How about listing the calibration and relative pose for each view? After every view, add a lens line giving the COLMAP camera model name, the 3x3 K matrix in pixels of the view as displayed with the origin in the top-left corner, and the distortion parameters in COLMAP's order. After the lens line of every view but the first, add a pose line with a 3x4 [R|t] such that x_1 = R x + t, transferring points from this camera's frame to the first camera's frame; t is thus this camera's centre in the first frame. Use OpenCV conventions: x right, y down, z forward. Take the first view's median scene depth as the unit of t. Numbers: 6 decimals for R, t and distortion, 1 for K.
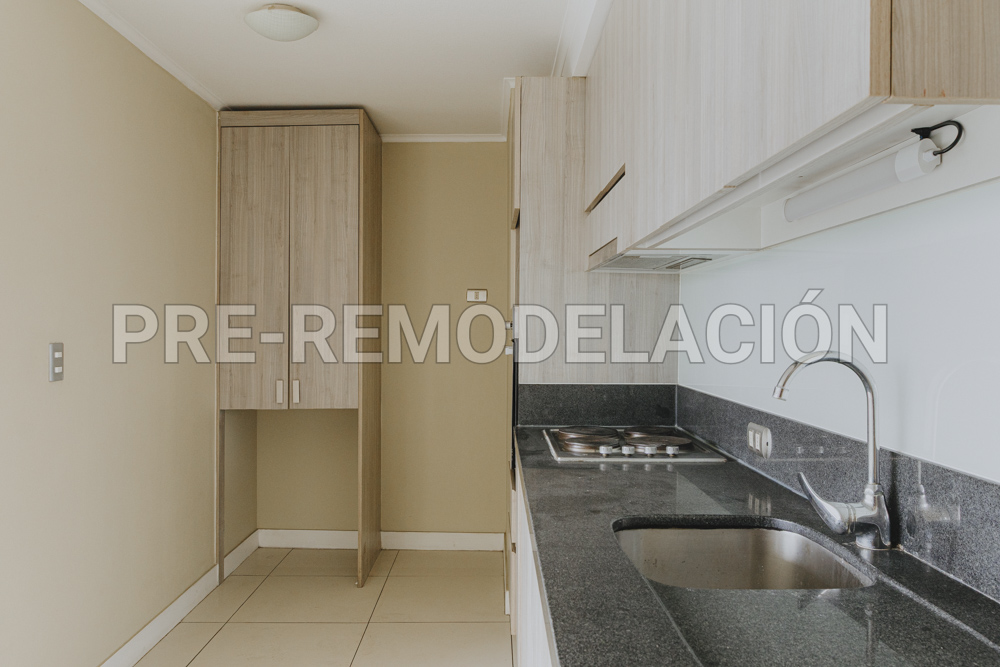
lens RADIAL K [[734.0, 0, 500.0], [0, 734.0, 333.5], [0, 0, 1]] dist [0.001573, 0.000121]
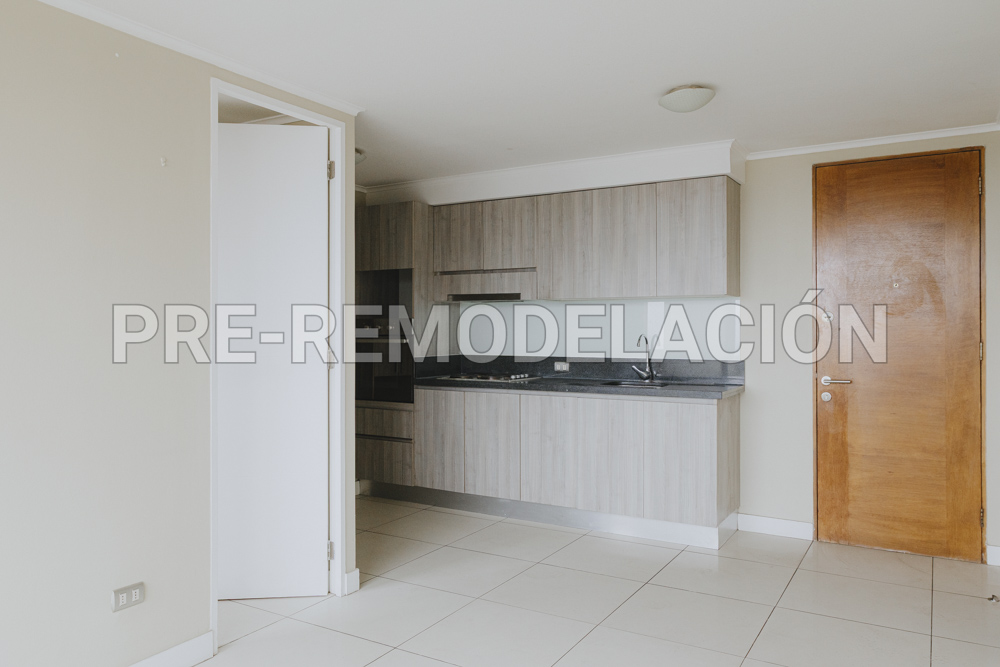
lens RADIAL K [[740.7, 0, 500.0], [0, 740.7, 333.5], [0, 0, 1]] dist [-0.004752, -0.002707]
pose [[0.525580, -0.016820, 0.850578, -1.679167], [0.004429, 0.999845, 0.017036, -0.031454], [-0.850732, -0.005186, 0.525574, -0.260890]]
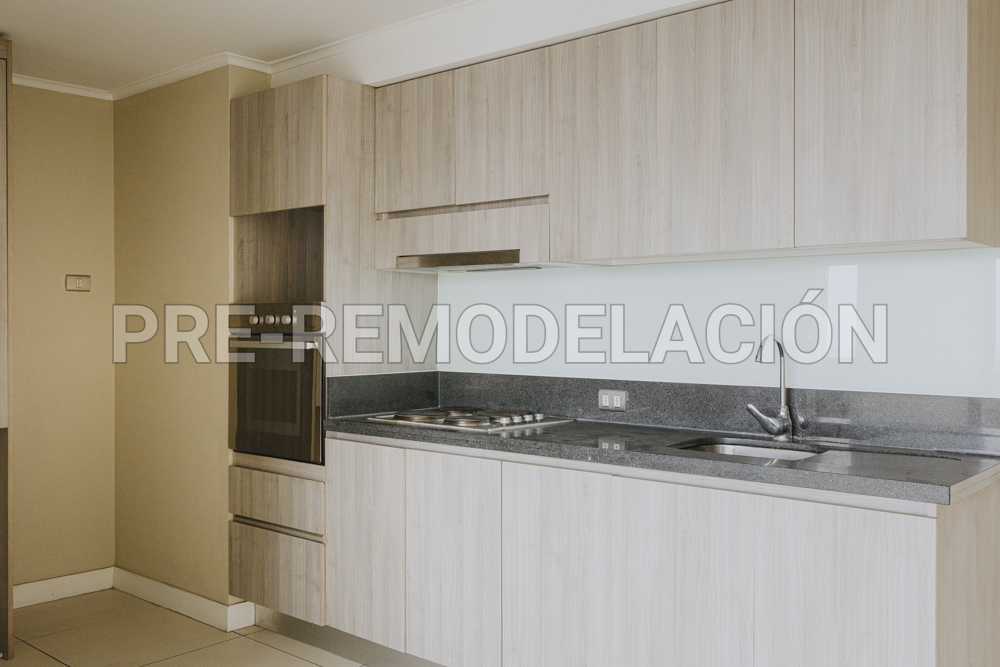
lens RADIAL K [[954.6, 0, 500.0], [0, 954.6, 333.5], [0, 0, 1]] dist [0.002986, 0.003559]
pose [[0.670340, -0.019961, 0.741786, -0.867840], [0.005292, 0.999741, 0.022121, -0.022798], [-0.742035, -0.010903, 0.670272, -0.074417]]
